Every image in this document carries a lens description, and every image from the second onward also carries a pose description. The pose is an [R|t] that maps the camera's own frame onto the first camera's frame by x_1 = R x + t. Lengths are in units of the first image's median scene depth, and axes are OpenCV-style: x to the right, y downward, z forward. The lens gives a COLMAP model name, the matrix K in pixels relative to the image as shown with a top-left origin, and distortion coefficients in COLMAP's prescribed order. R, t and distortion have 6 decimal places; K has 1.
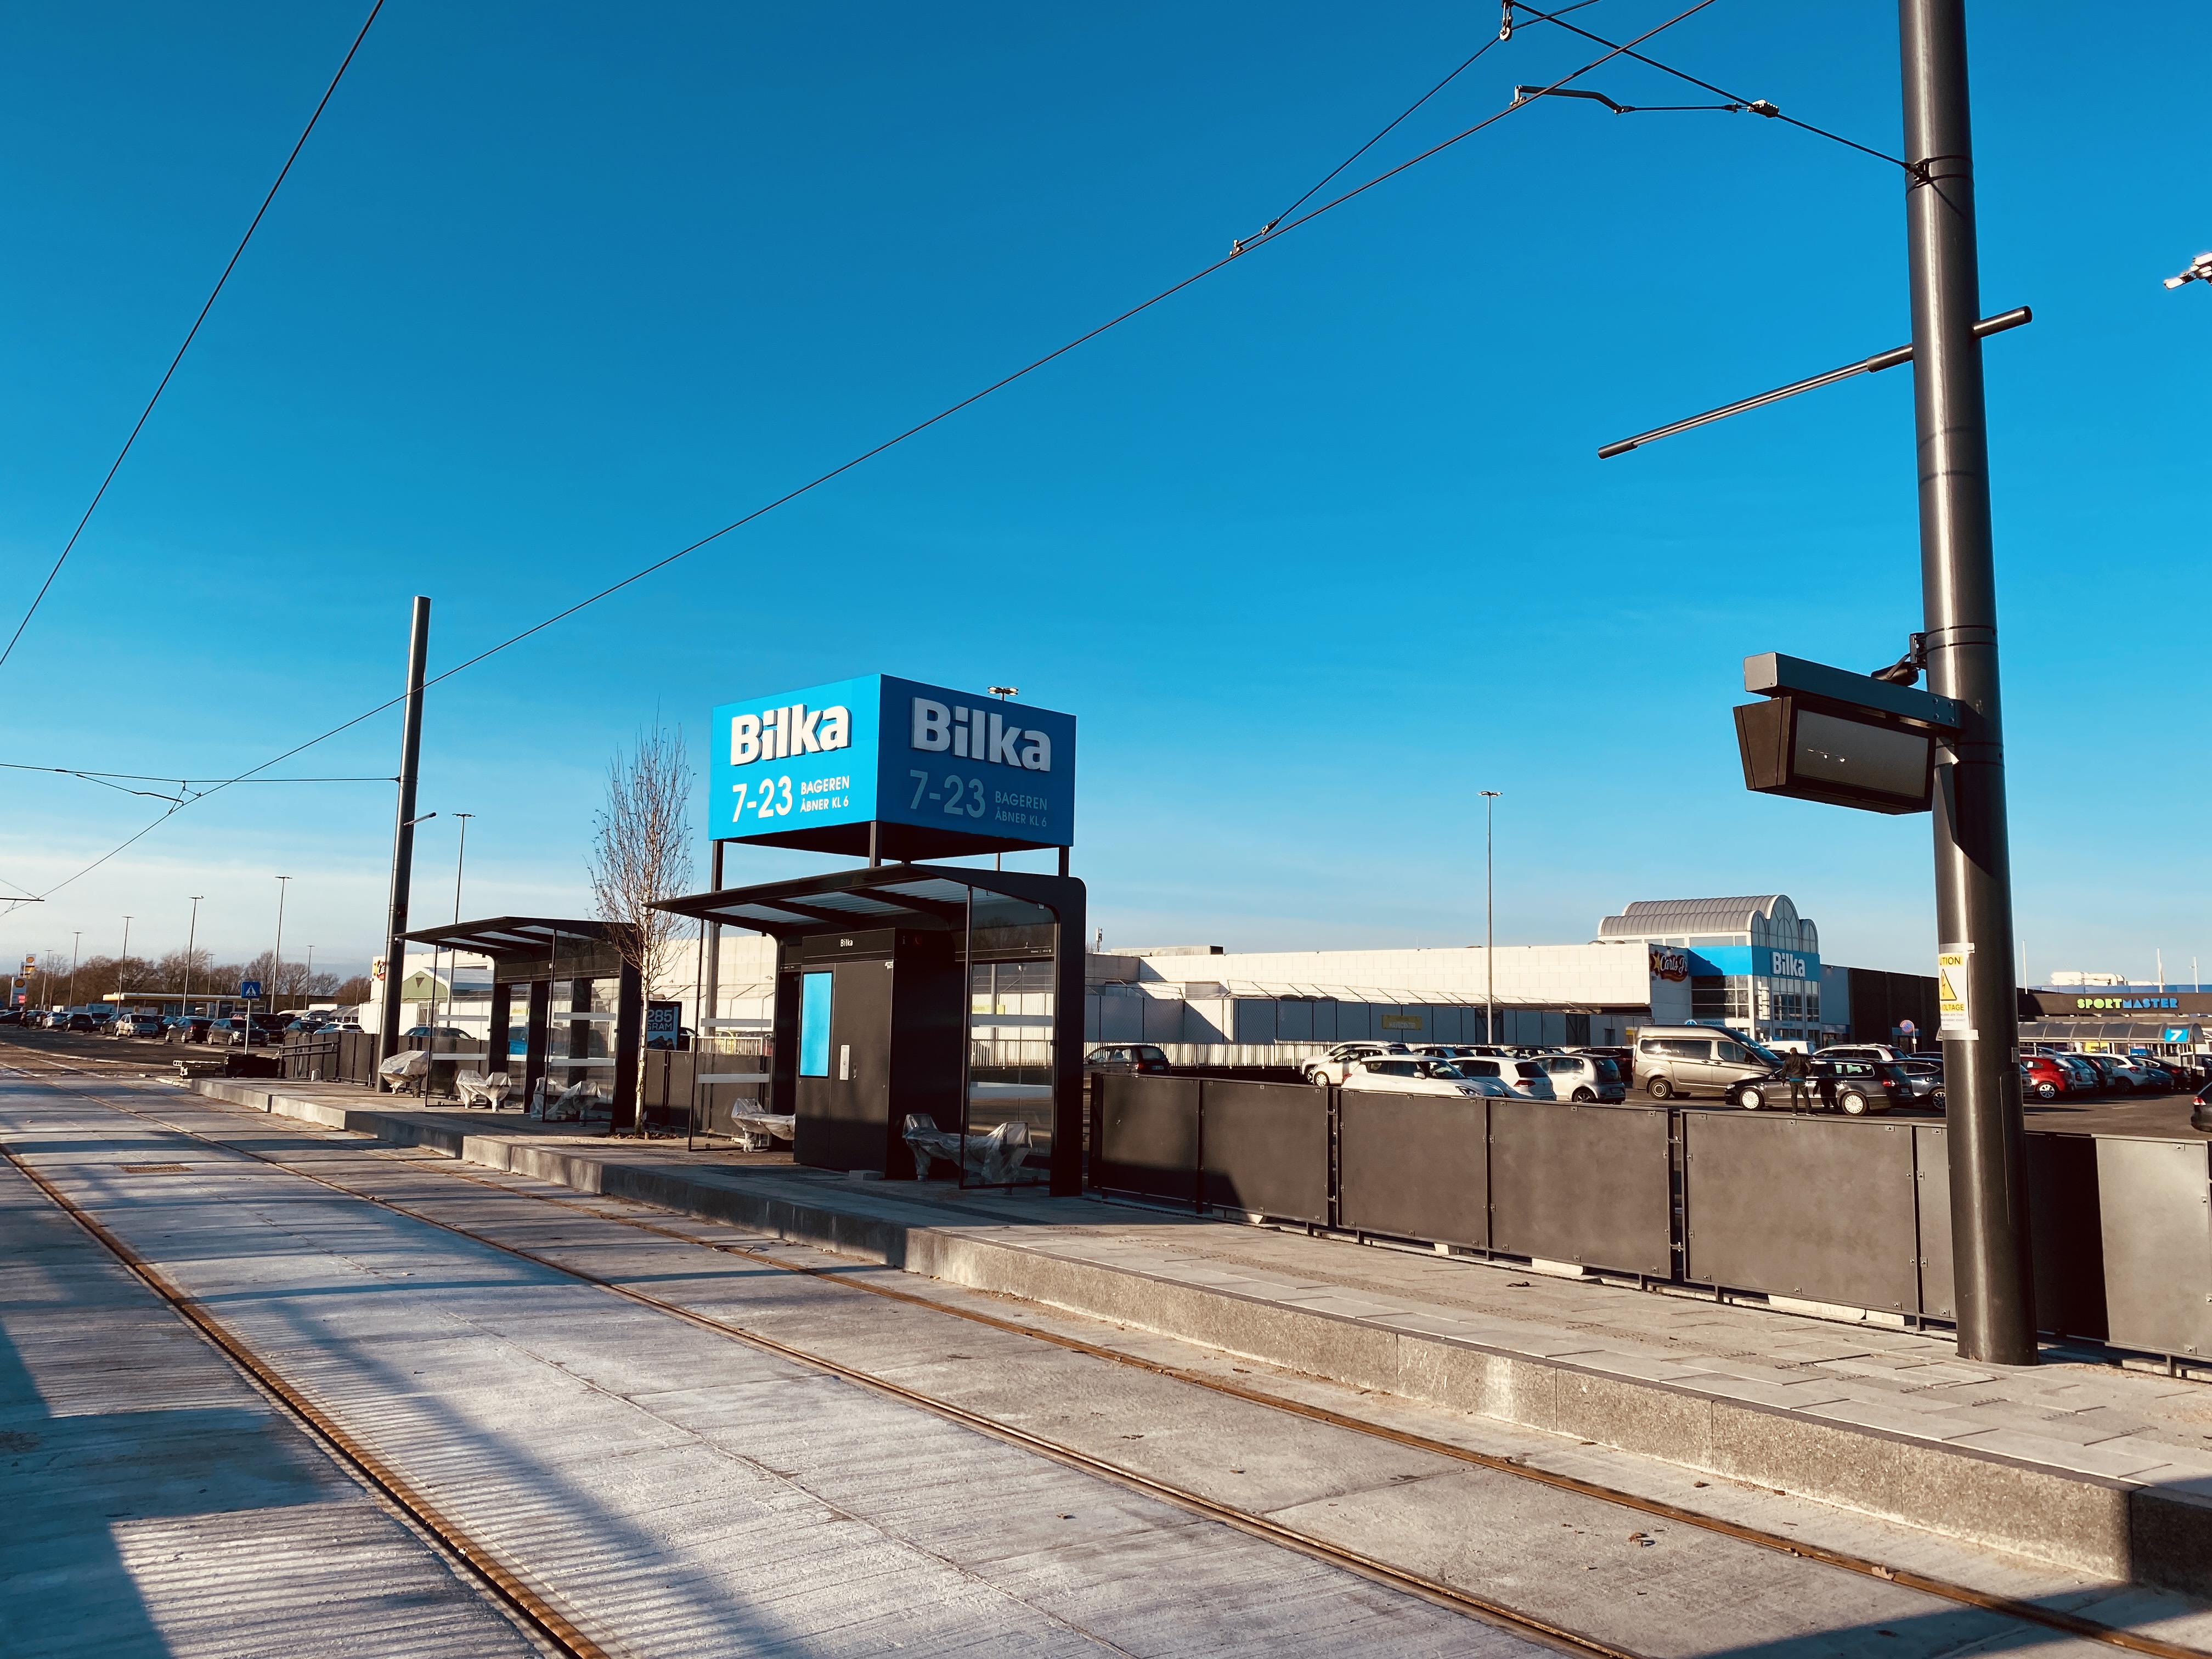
lens RADIAL K [[1677.4, 0, 1140.6], [0, 1677.4, 824.8], [0, 0, 1]] dist [0.003256, -0.001059]
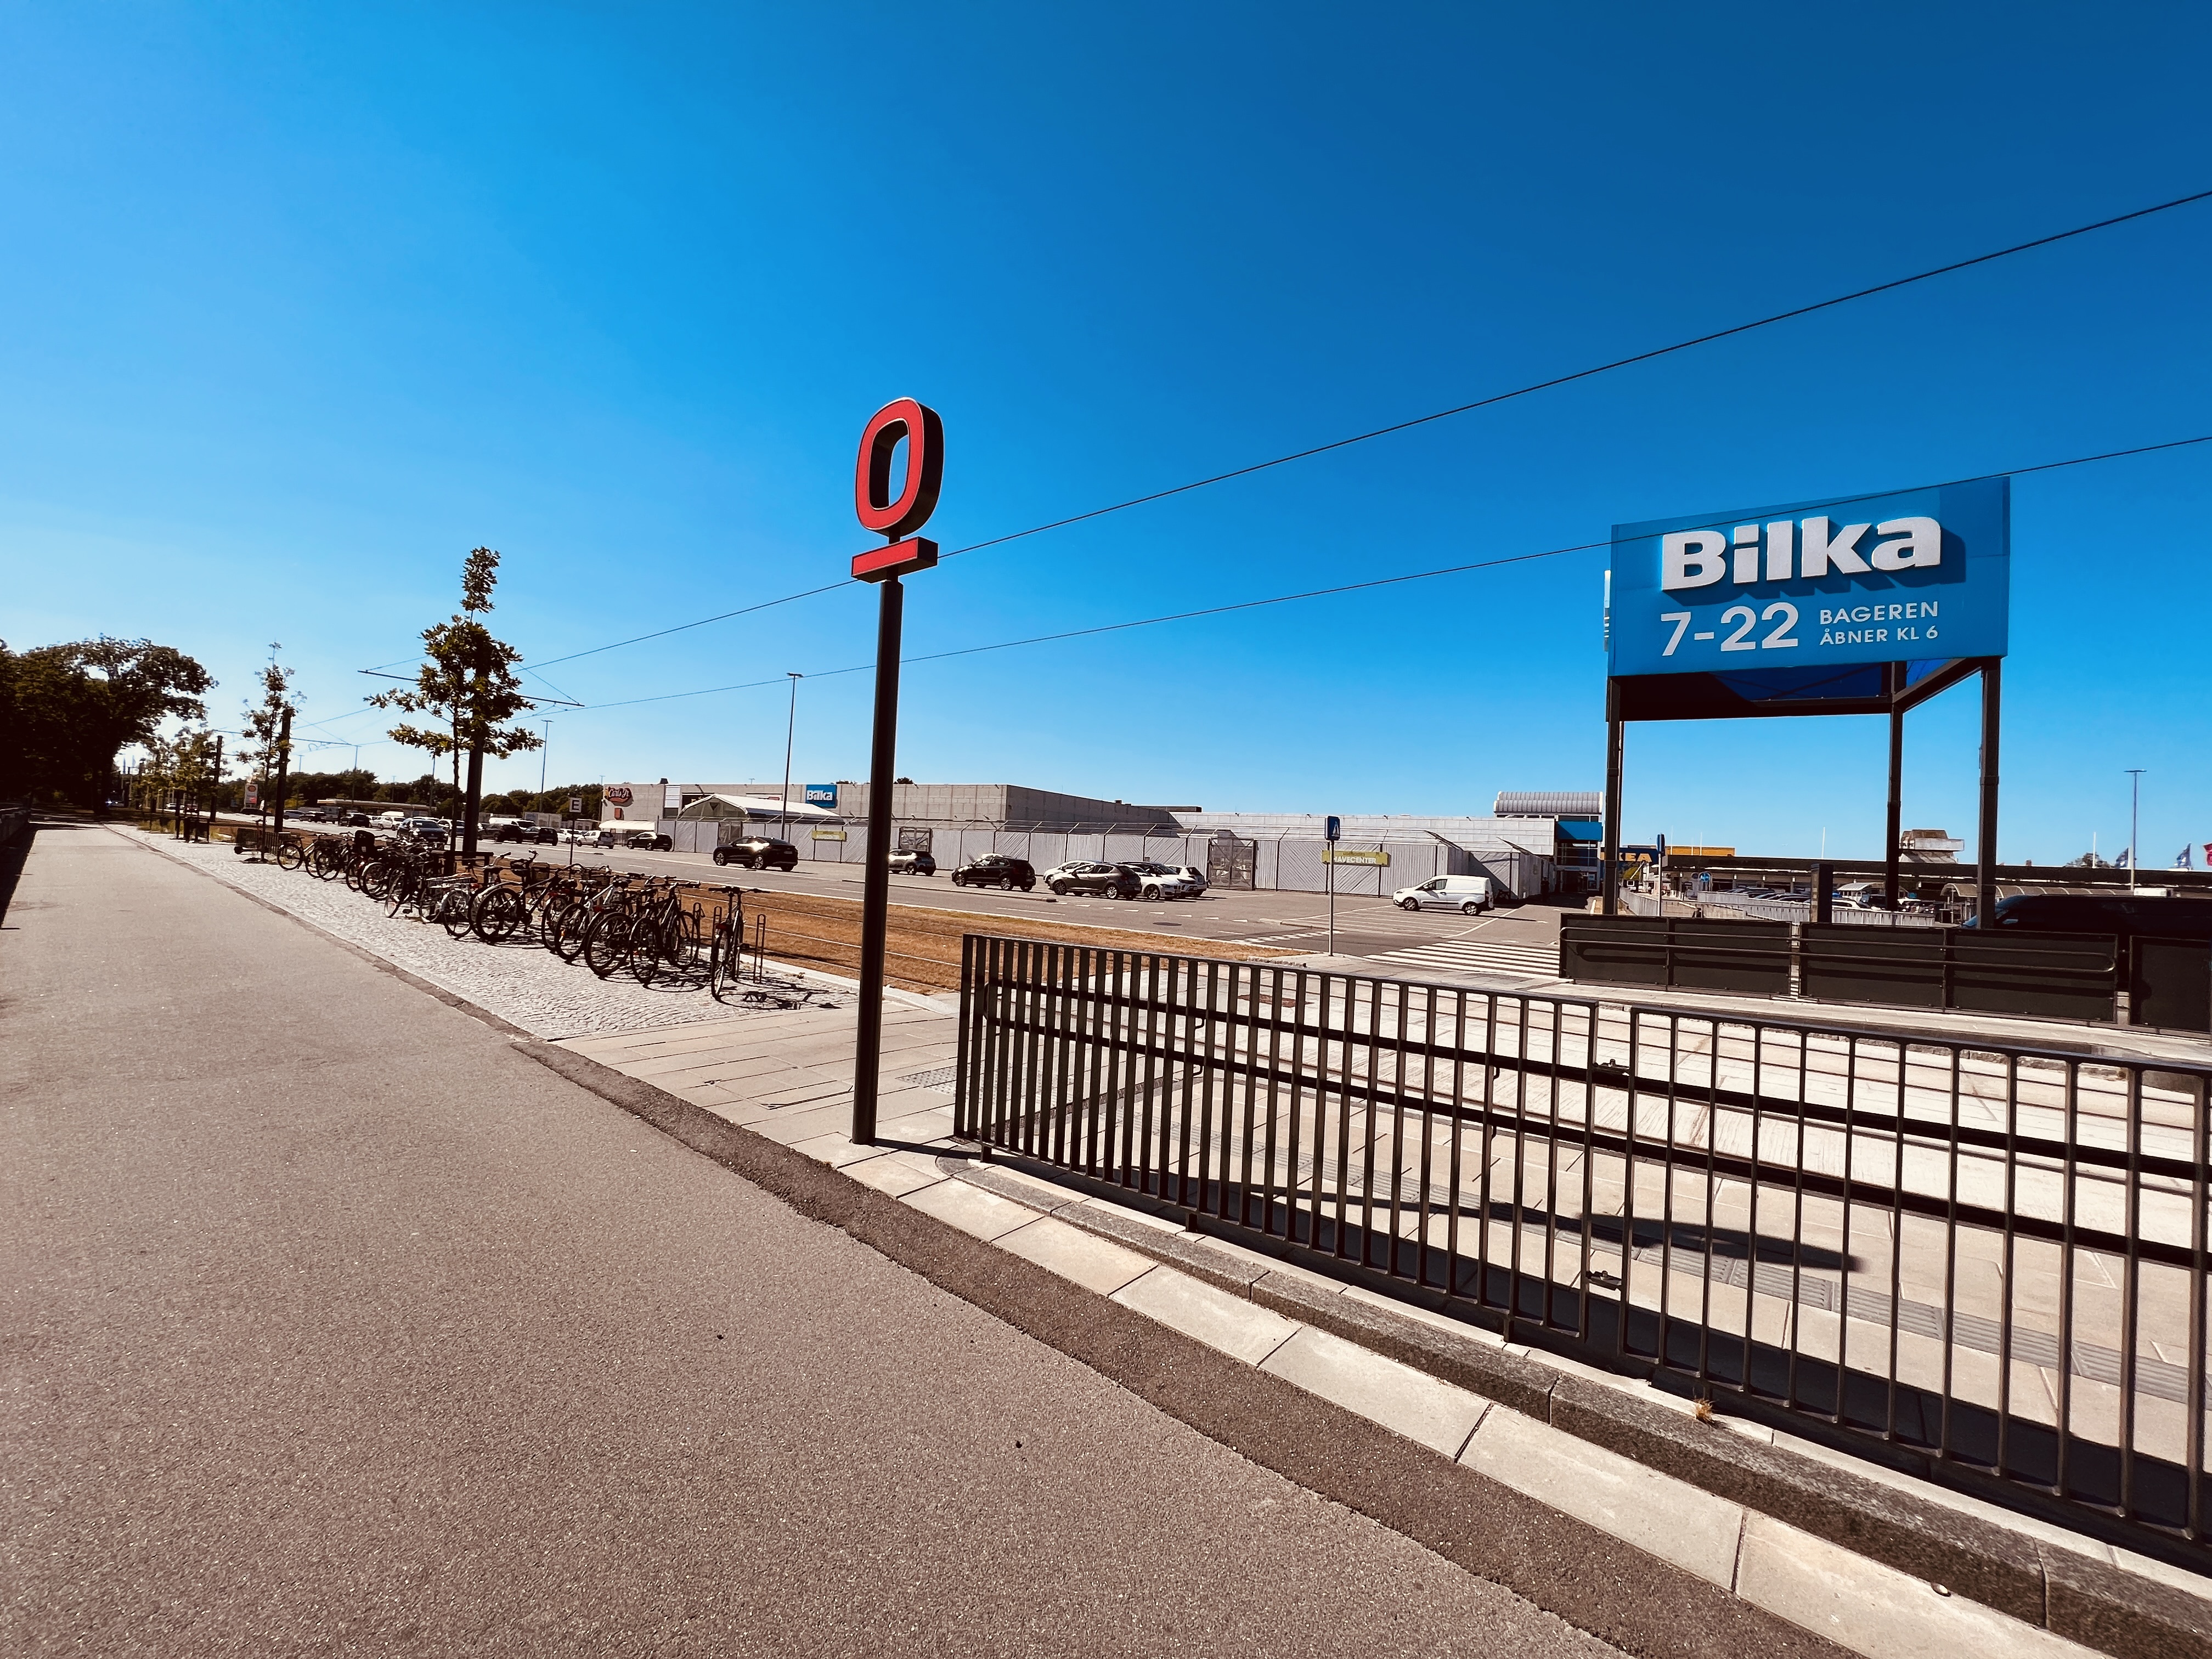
lens RADIAL K [[890.3, 0, 1104.9], [0, 890.3, 834.0], [0, 0, 1]] dist [-0.001720, 0.000664]
pose [[0.208296, -0.029007, -0.977636, 0.272839], [0.078223, 0.996852, -0.012911, 0.069537], [0.974933, -0.073785, 0.209910, 0.566871]]
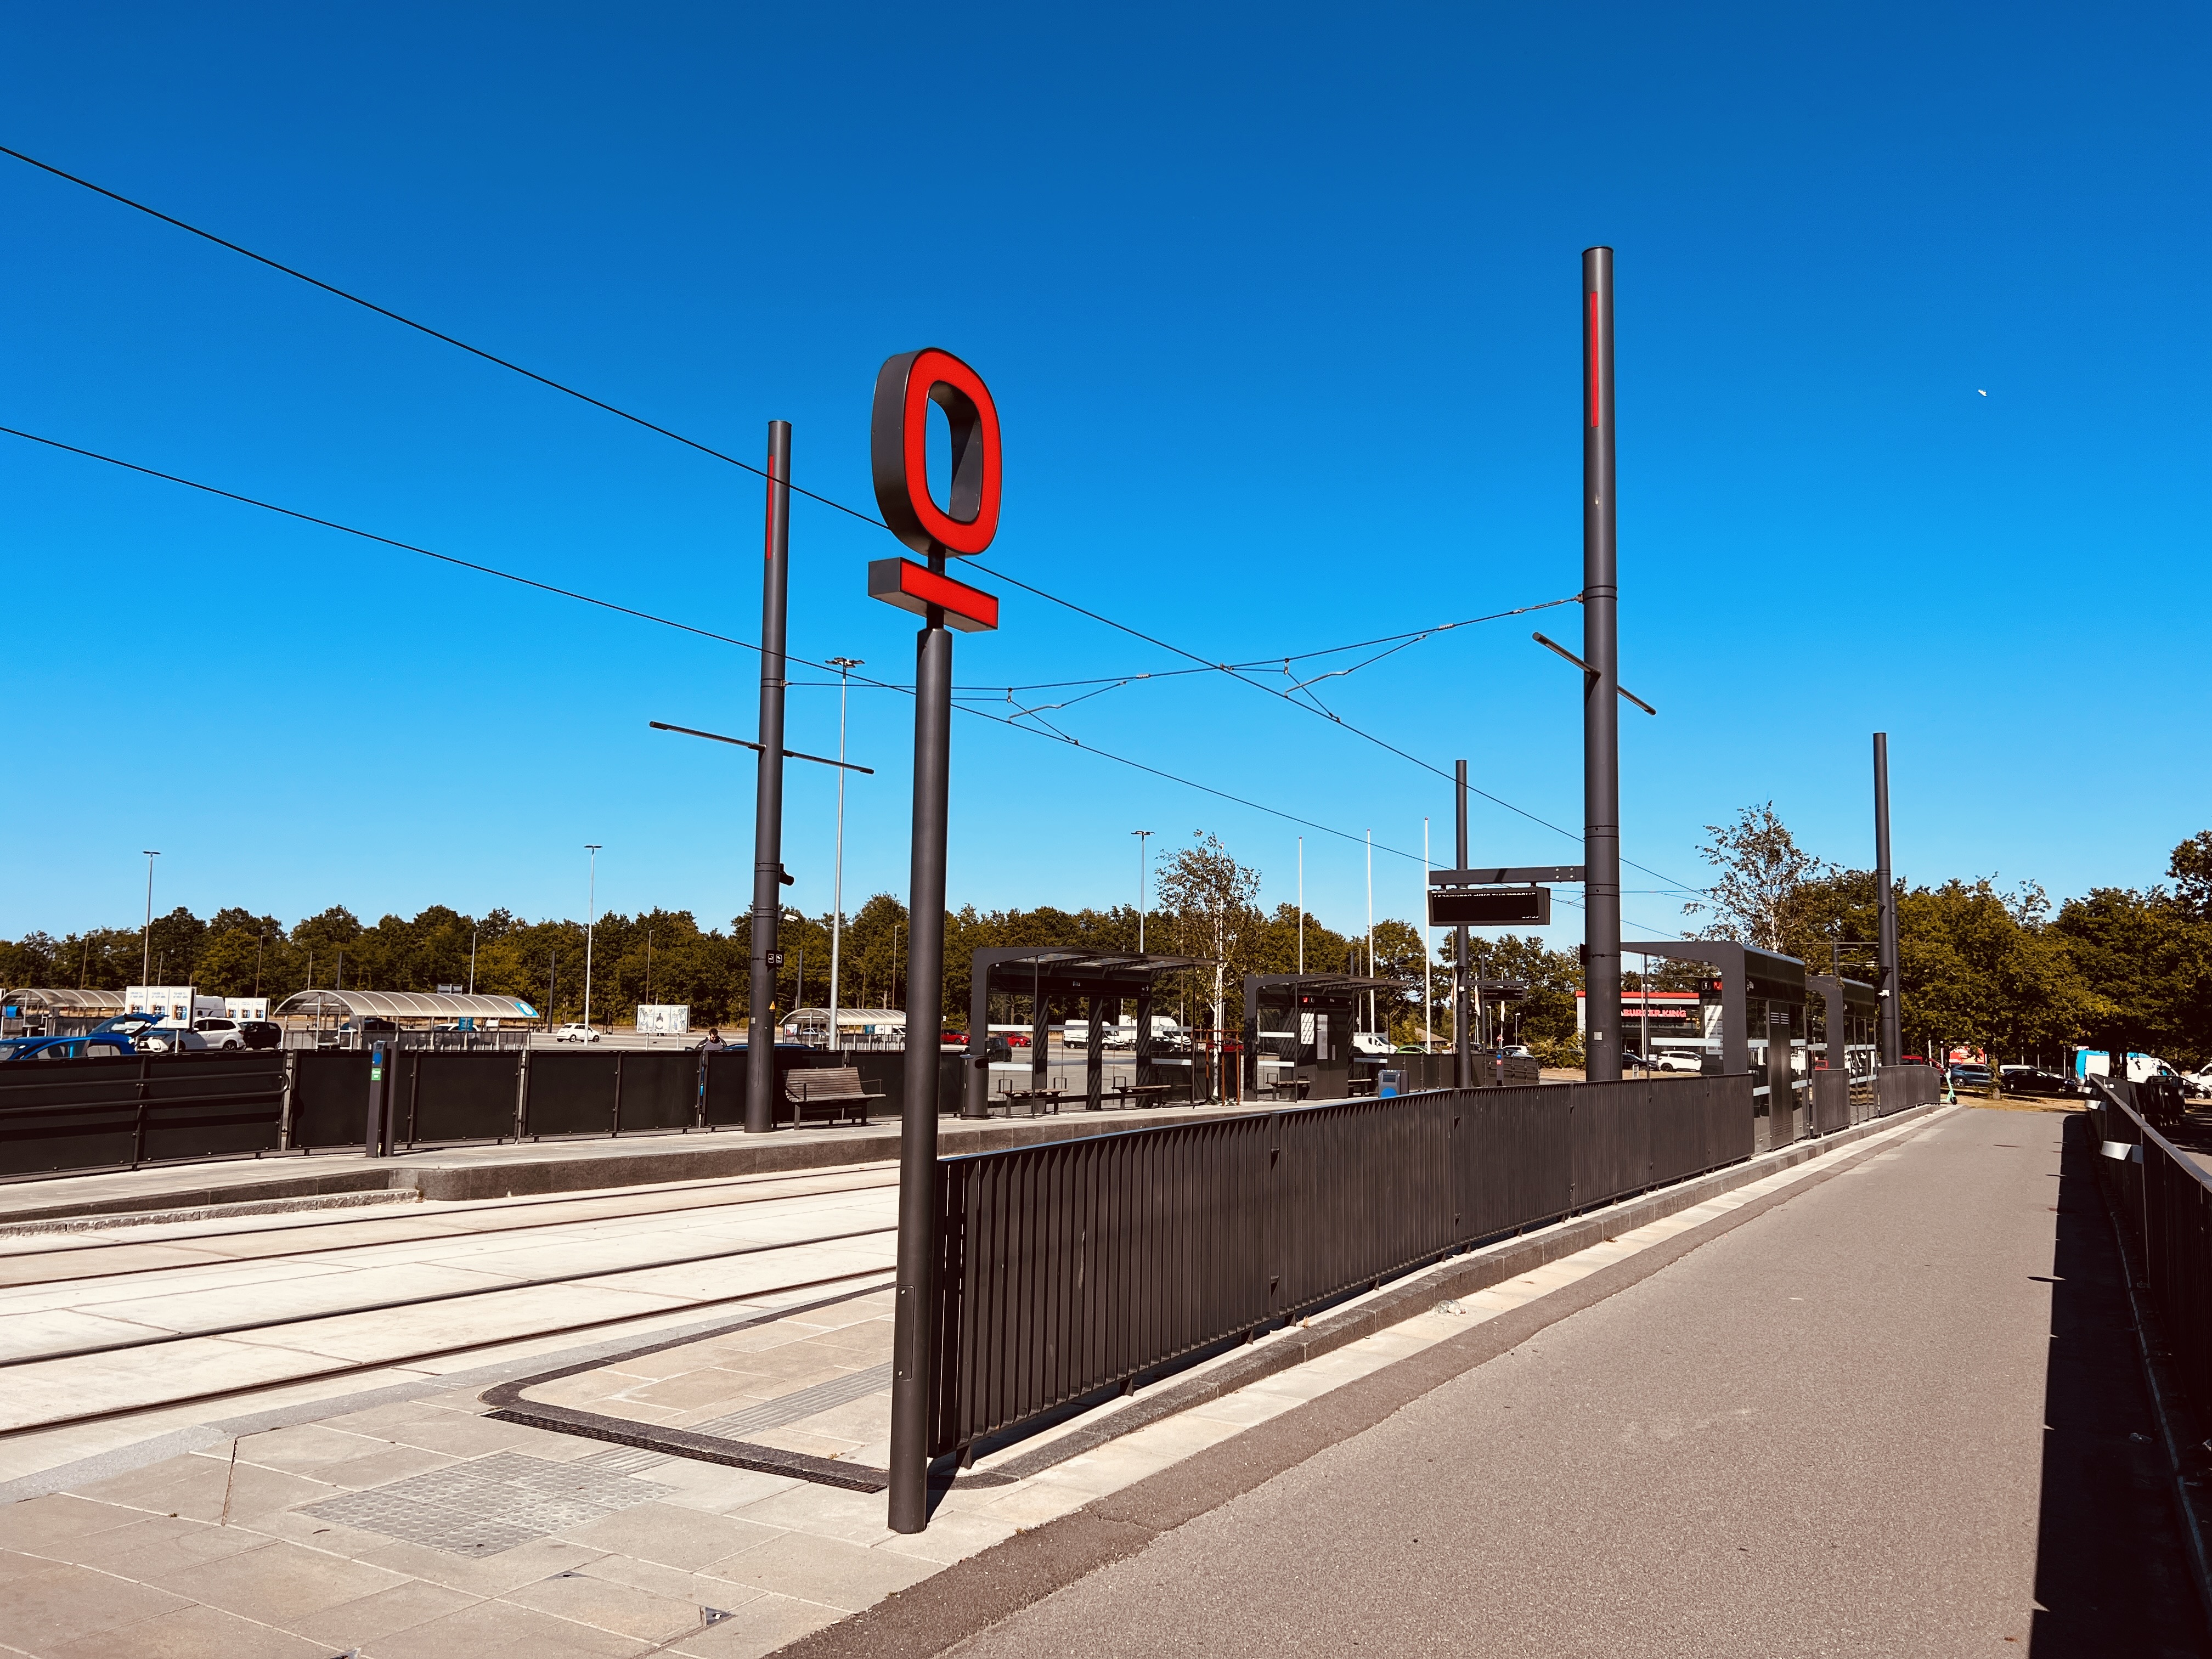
lens RADIAL K [[1666.6, 0, 1116.7], [0, 1666.6, 839.4], [0, 0, 1]] dist [0.061397, -0.068722]
pose [[0.922559, 0.047406, 0.382933, 0.138784], [-0.056385, 0.998334, 0.012251, 0.051381], [-0.381715, -0.032894, 0.923695, 0.450946]]
